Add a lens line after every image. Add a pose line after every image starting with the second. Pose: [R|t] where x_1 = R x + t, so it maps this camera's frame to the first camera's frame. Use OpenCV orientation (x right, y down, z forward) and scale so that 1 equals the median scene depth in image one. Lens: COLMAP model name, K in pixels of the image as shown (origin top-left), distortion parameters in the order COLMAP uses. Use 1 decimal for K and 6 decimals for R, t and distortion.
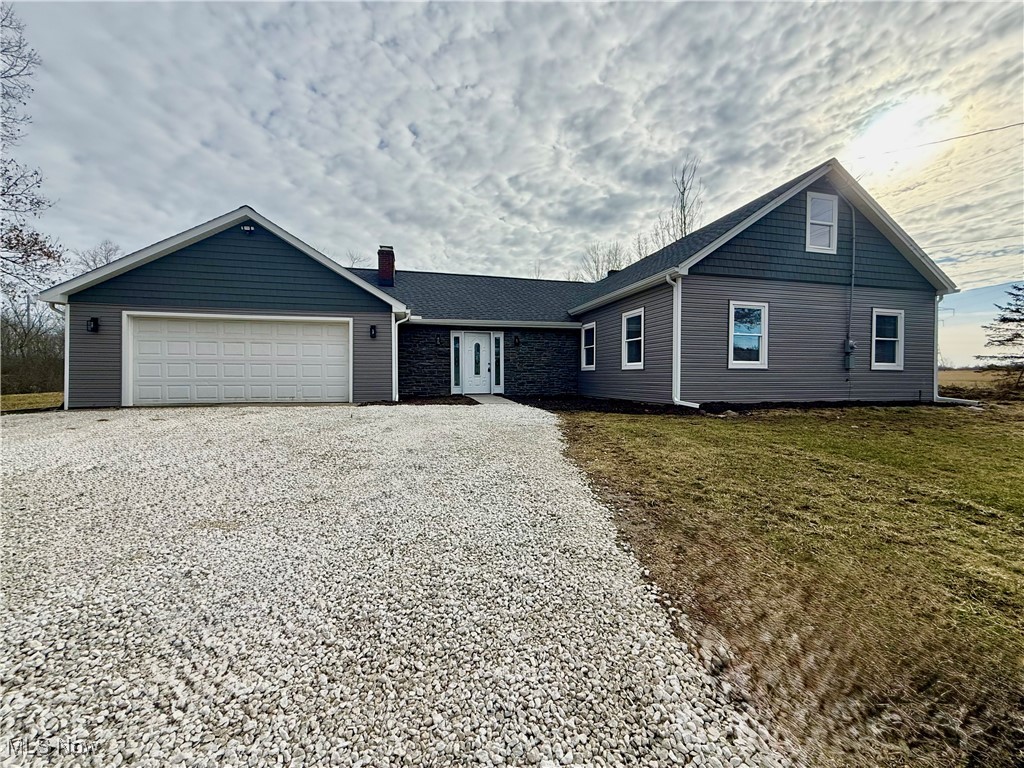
lens RADIAL K [[416.4, 0, 516.3], [0, 416.4, 386.6], [0, 0, 1]] dist [0.001621, -0.000080]
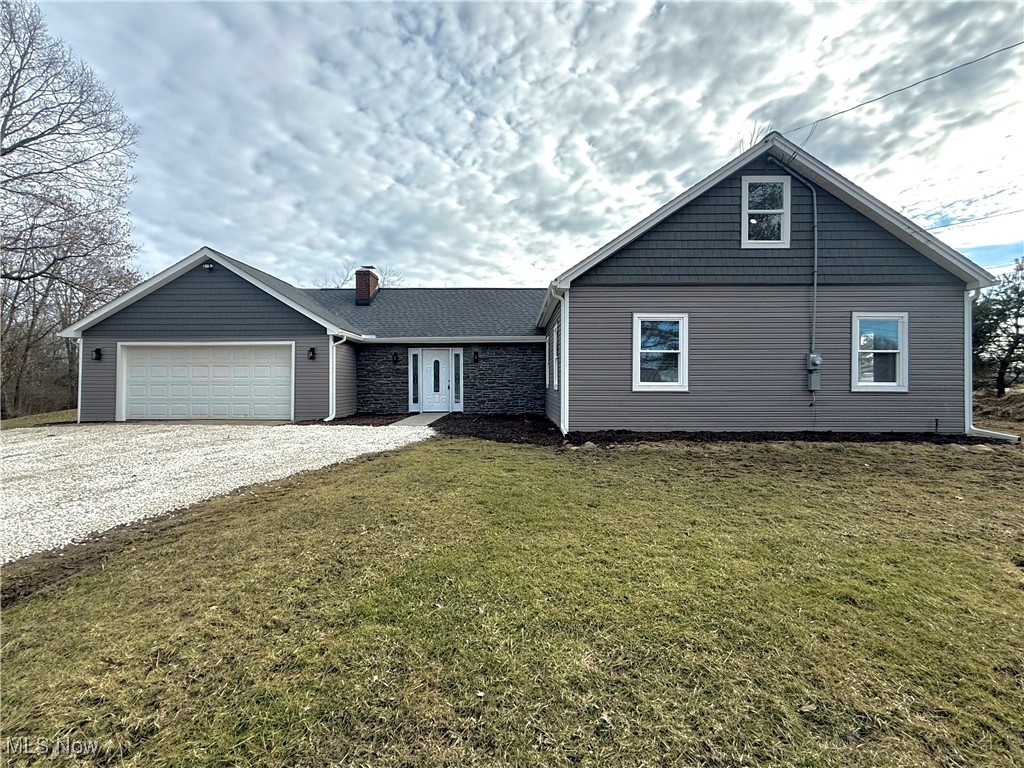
lens RADIAL K [[455.7, 0, 512.0], [0, 455.7, 384.0], [0, 0, 1]] dist [0.001160, 0.000142]
pose [[0.966085, -0.001657, -0.258218, 0.467114], [-0.004056, 0.999759, -0.021590, -0.034082], [0.258192, 0.021905, 0.965845, 0.020087]]
